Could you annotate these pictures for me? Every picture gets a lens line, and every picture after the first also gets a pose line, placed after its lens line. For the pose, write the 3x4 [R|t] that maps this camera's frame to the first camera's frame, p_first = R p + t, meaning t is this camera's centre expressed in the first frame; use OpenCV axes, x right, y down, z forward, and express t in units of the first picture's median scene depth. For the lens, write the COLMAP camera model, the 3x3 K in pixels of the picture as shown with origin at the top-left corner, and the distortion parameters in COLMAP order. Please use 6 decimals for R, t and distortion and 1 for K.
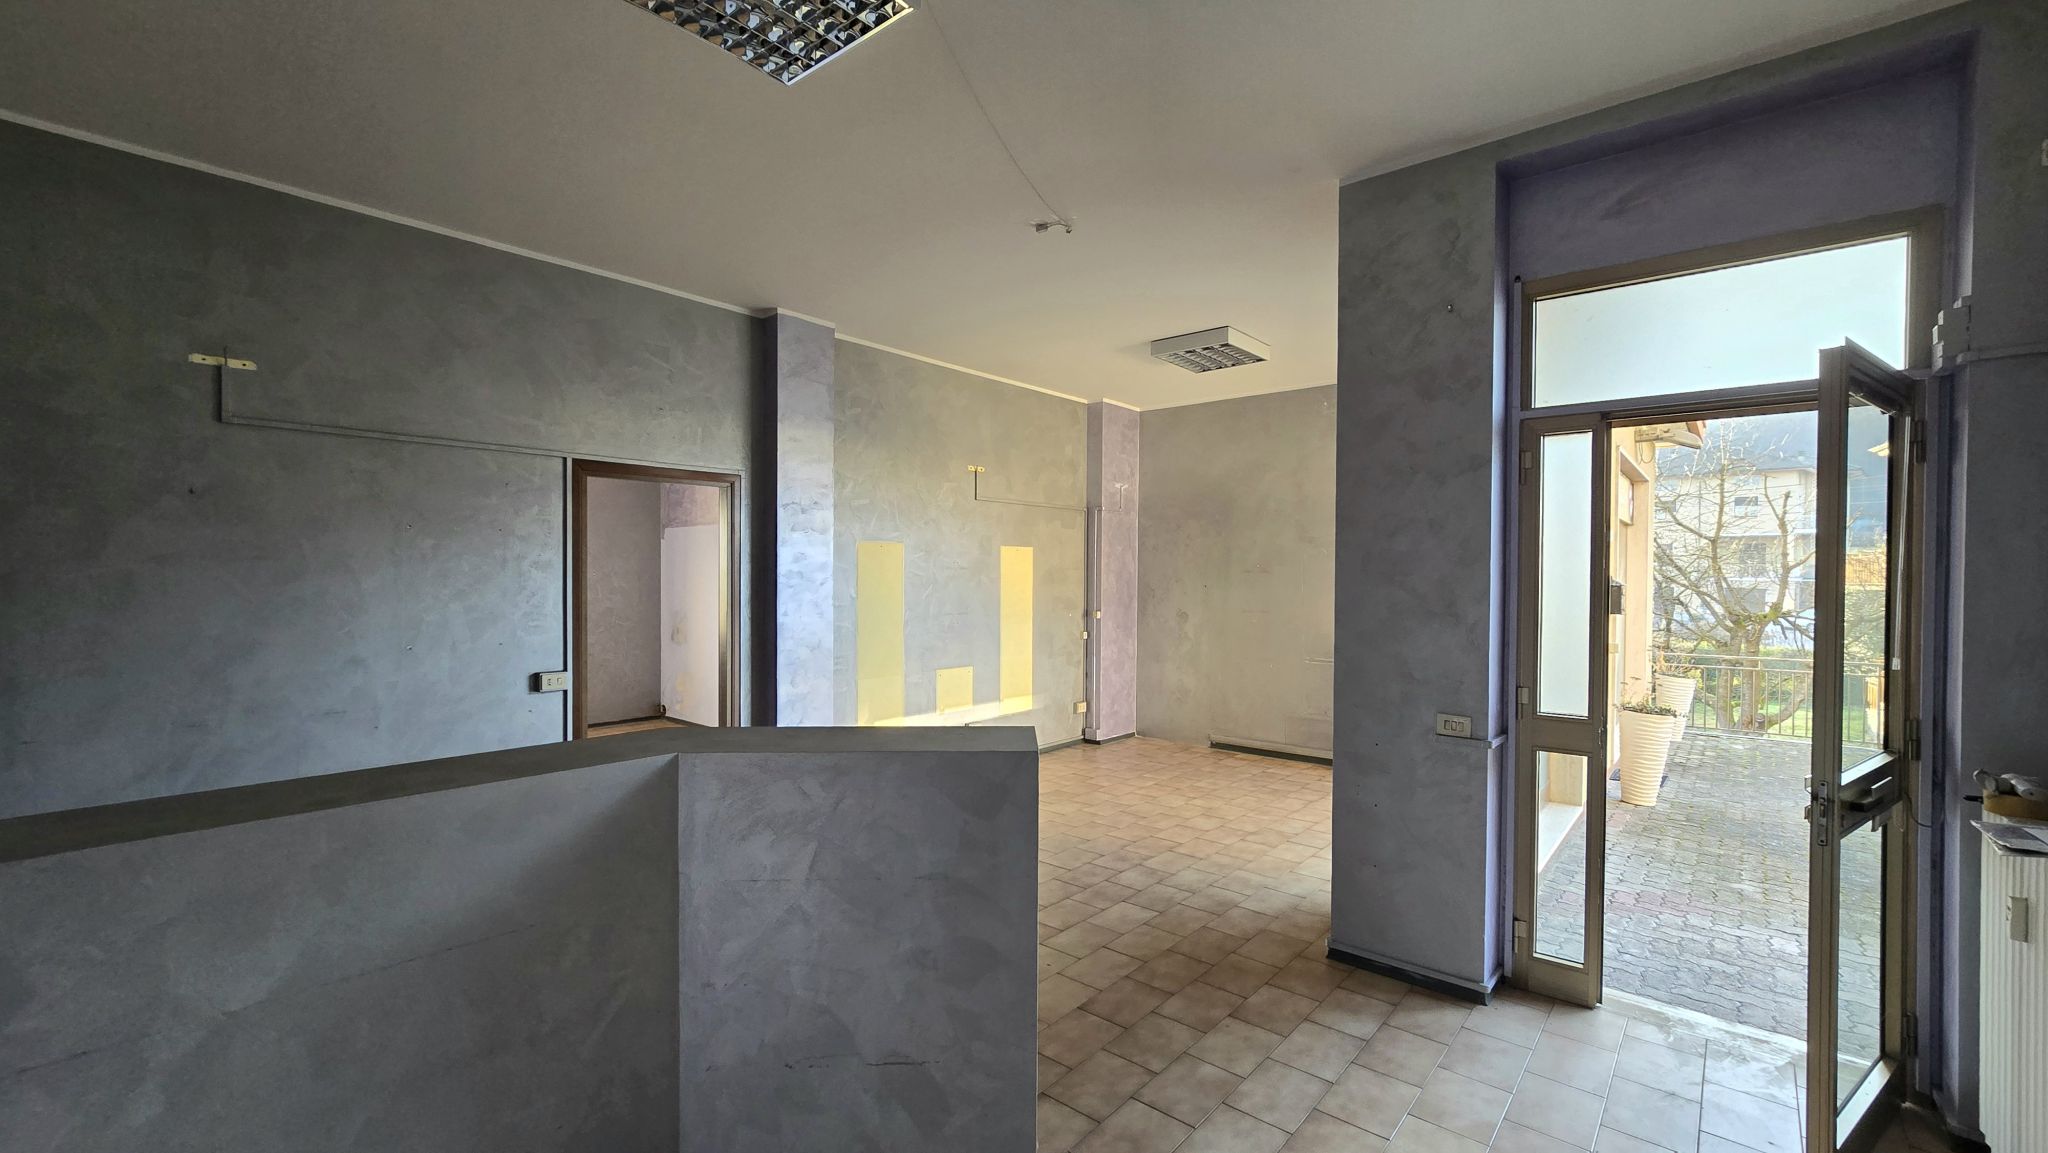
lens RADIAL K [[834.9, 0, 1041.9], [0, 834.9, 583.3], [0, 0, 1]] dist [-0.004601, 0.000098]
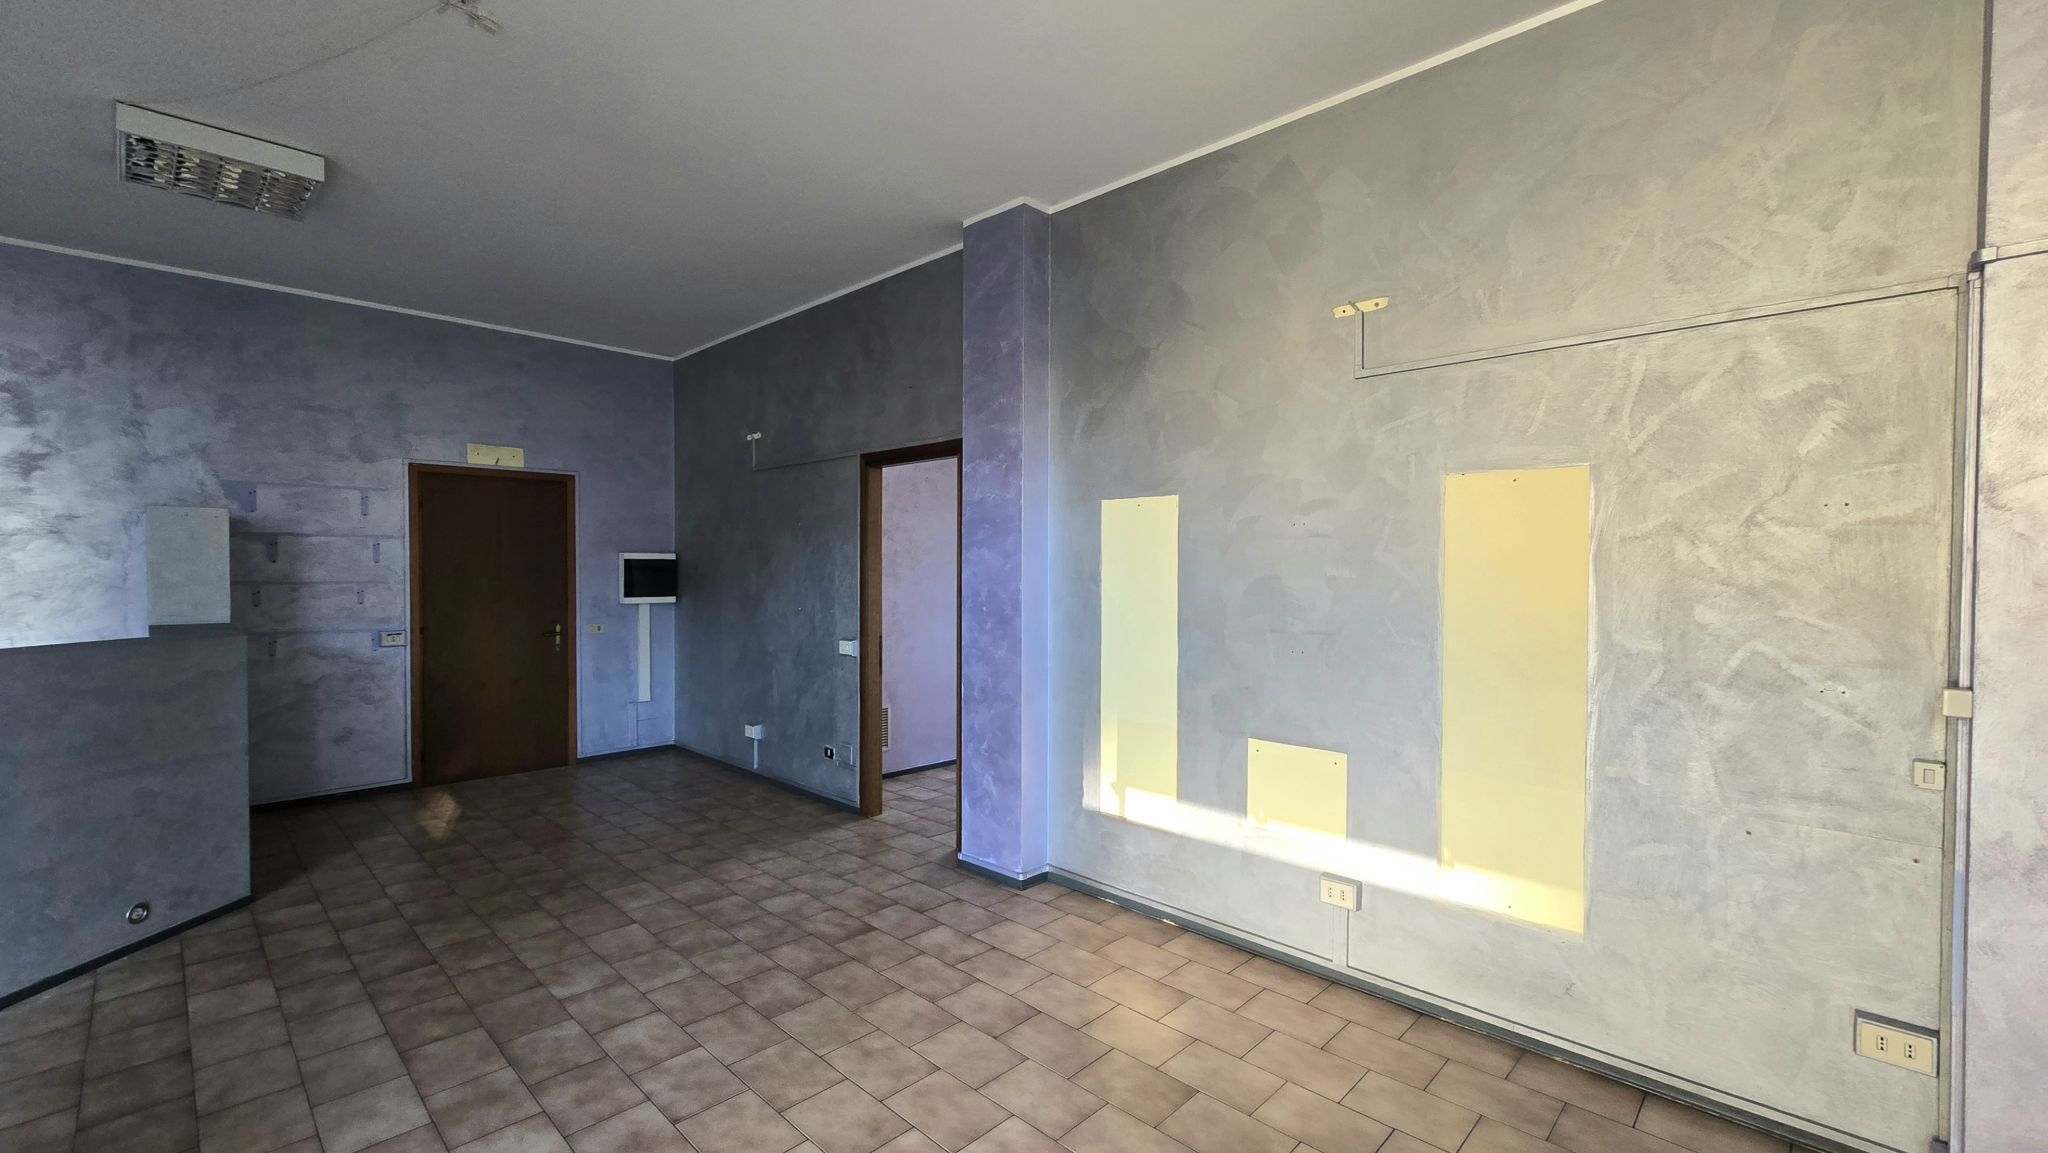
lens RADIAL K [[842.6, 0, 1037.7], [0, 842.6, 584.5], [0, 0, 1]] dist [0.000035, -0.000164]
pose [[-0.062703, 0.012073, -0.997959, 0.554461], [-0.017865, 0.999753, 0.013218, 0.006652], [0.997872, 0.018658, -0.062472, 1.264225]]
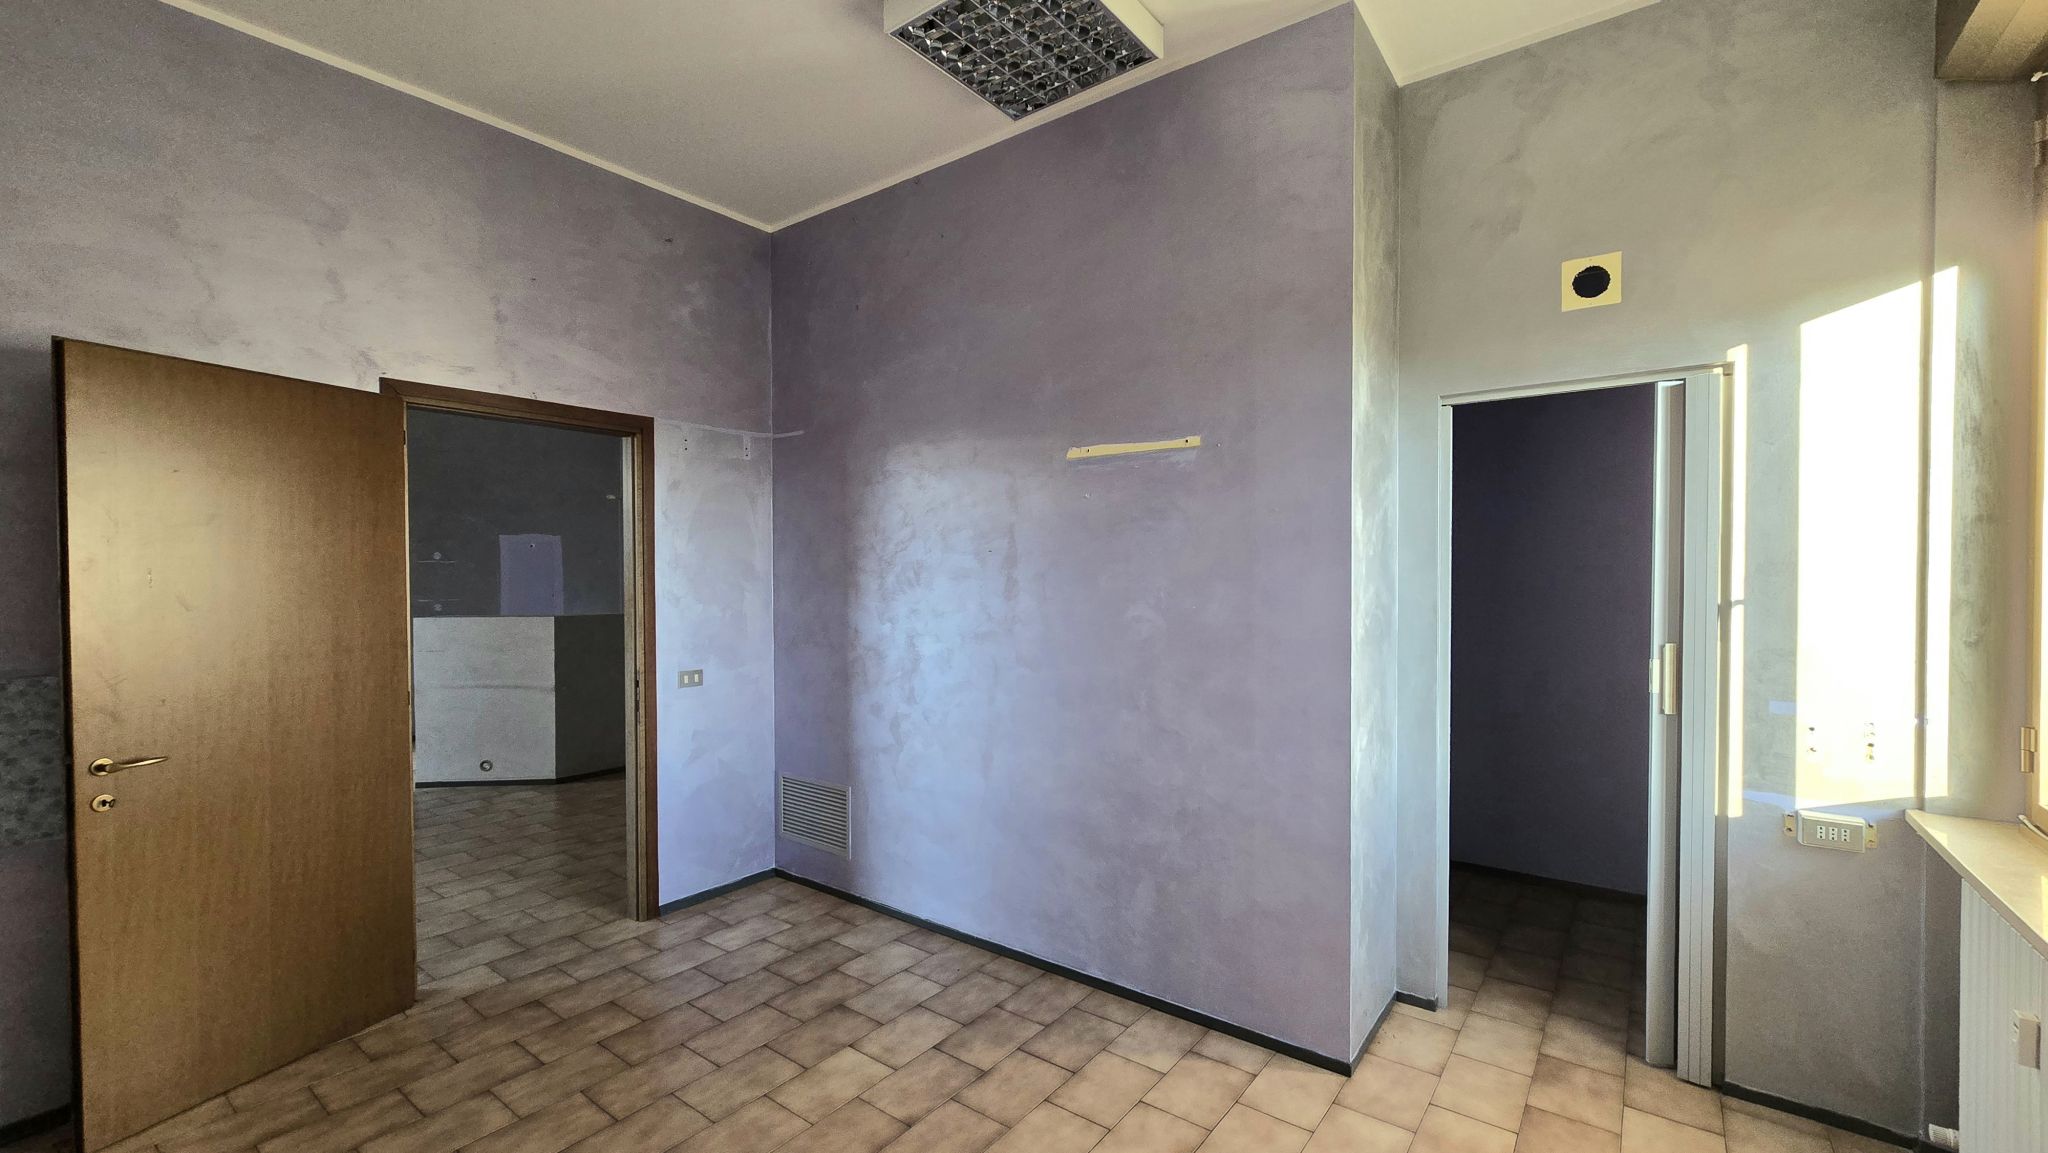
lens RADIAL K [[842.6, 0, 1037.7], [0, 842.6, 584.5], [0, 0, 1]] dist [0.000035, -0.000164]
pose [[-0.998305, -0.005677, -0.057918, -0.869903], [-0.007169, 0.999647, 0.025578, -0.006391], [0.057752, 0.025950, -0.997994, 1.789159]]
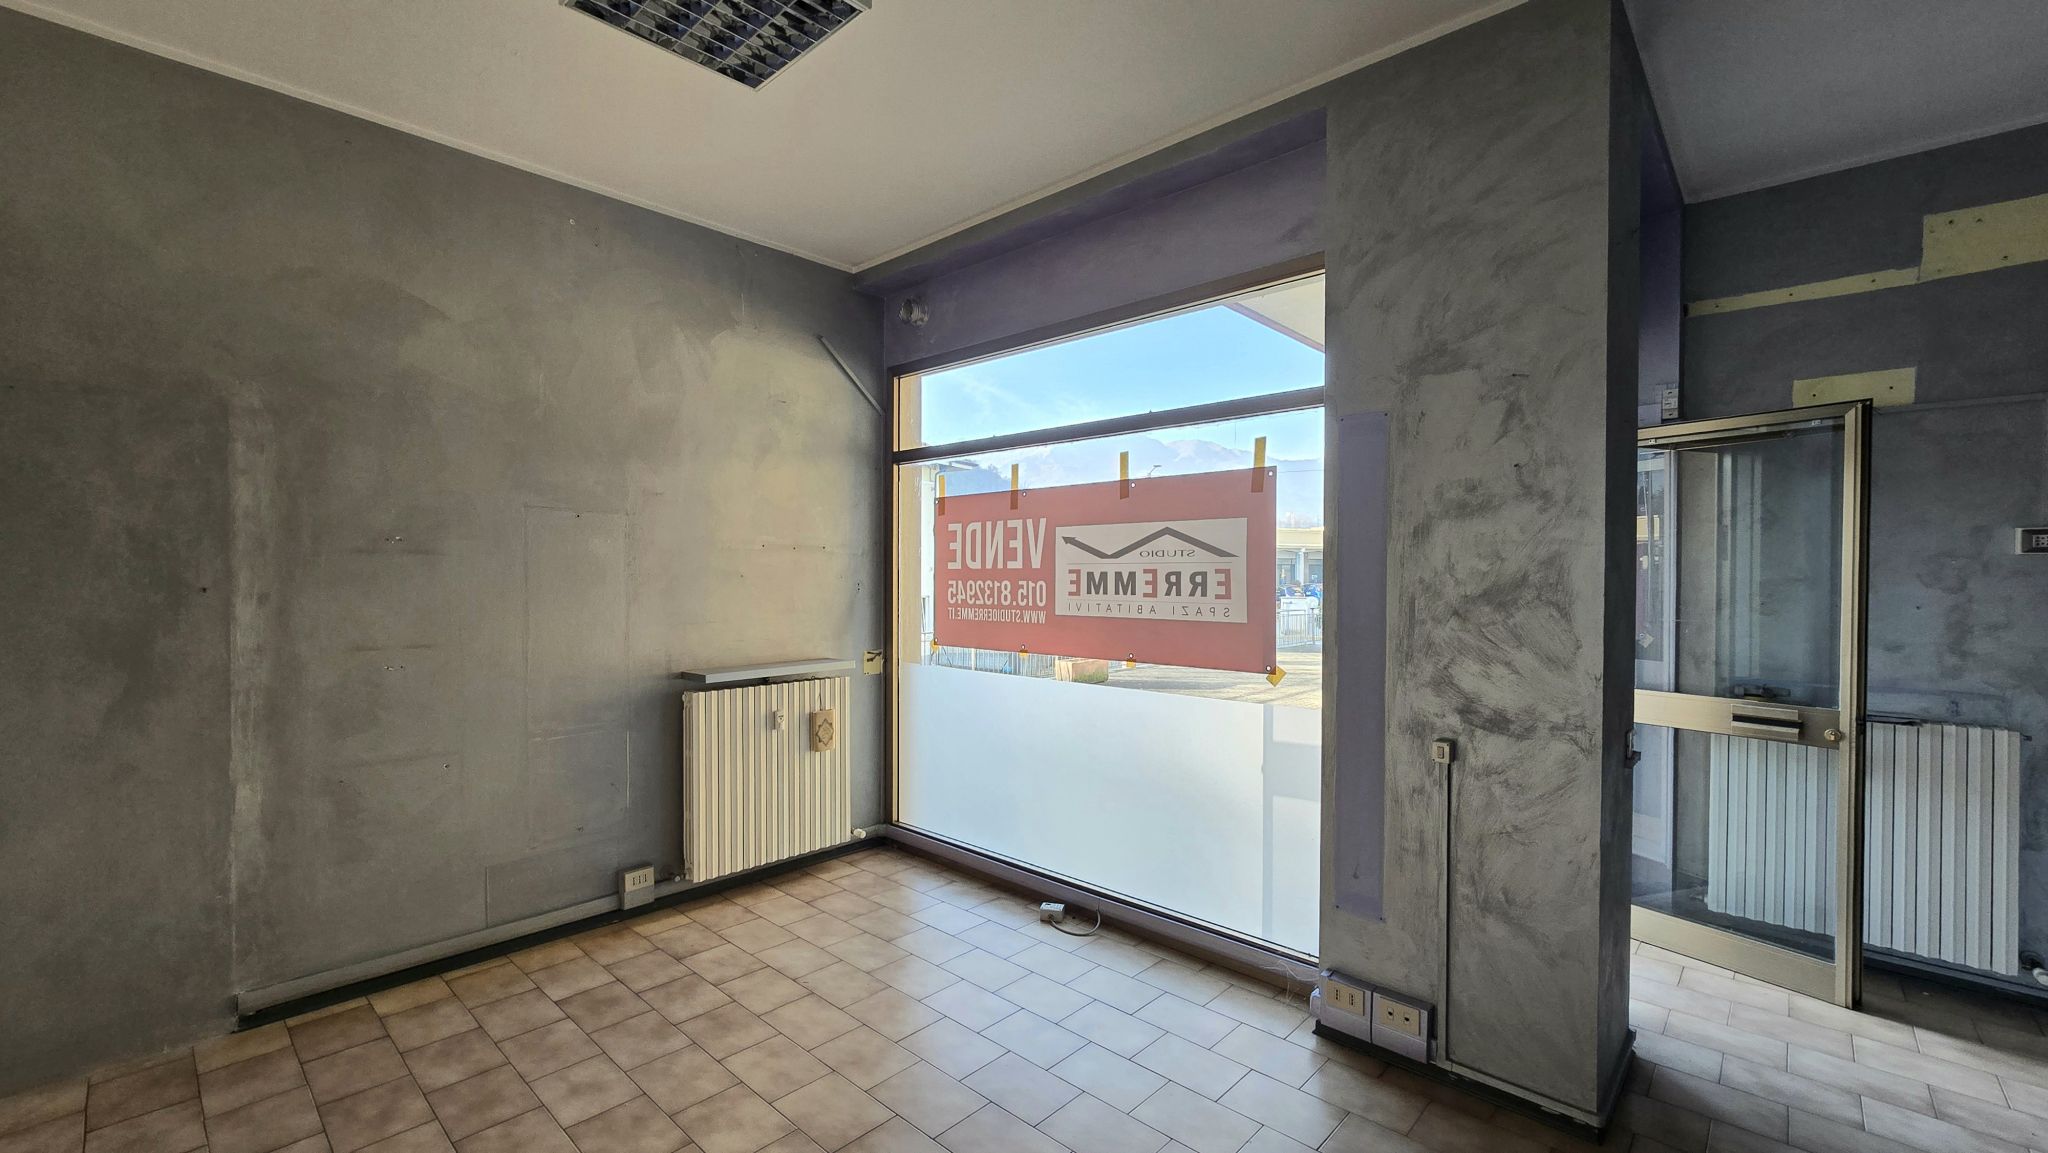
lens RADIAL K [[834.9, 0, 1041.9], [0, 834.9, 583.3], [0, 0, 1]] dist [-0.004601, 0.000098]
pose [[0.037936, -0.017583, 0.999125, -0.241706], [0.007756, 0.999820, 0.017301, -0.005115], [-0.999250, 0.007093, 0.038065, 1.064928]]
